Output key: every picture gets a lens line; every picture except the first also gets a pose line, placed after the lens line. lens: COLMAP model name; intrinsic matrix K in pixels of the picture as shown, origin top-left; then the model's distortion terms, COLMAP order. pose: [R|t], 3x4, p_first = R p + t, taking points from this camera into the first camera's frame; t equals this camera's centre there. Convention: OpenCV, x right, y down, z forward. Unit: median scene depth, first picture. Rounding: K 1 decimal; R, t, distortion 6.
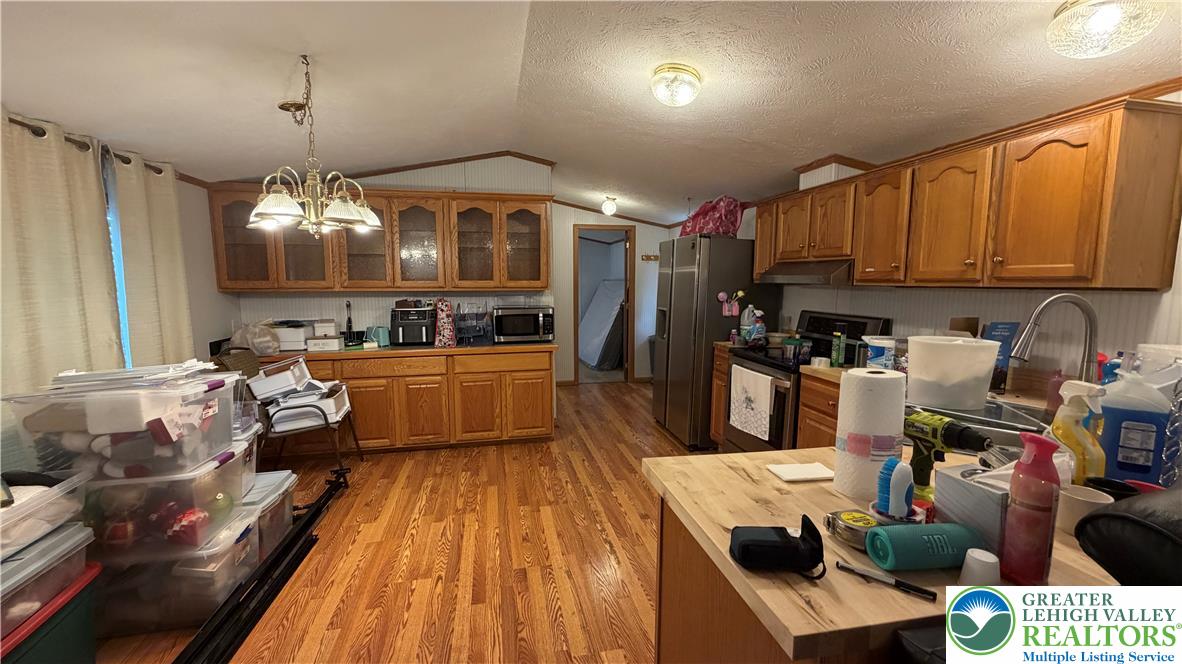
lens RADIAL K [[473.0, 0, 590.0], [0, 473.0, 331.2], [0, 0, 1]] dist [0.001188, 0.000383]
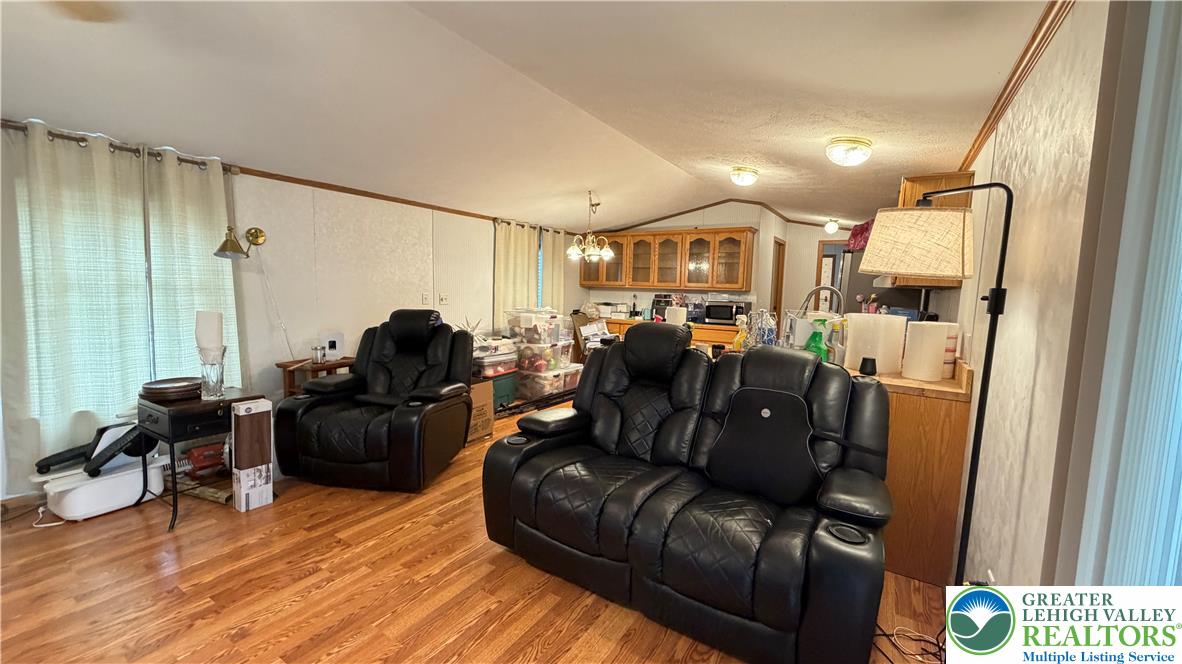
lens RADIAL K [[473.0, 0, 588.9], [0, 473.0, 330.0], [0, 0, 1]] dist [0.001188, 0.000383]
pose [[0.723863, 0.086500, -0.684500, 0.807239], [-0.102491, 0.994583, 0.017299, 0.081180], [0.682289, 0.057633, 0.728807, -0.551555]]
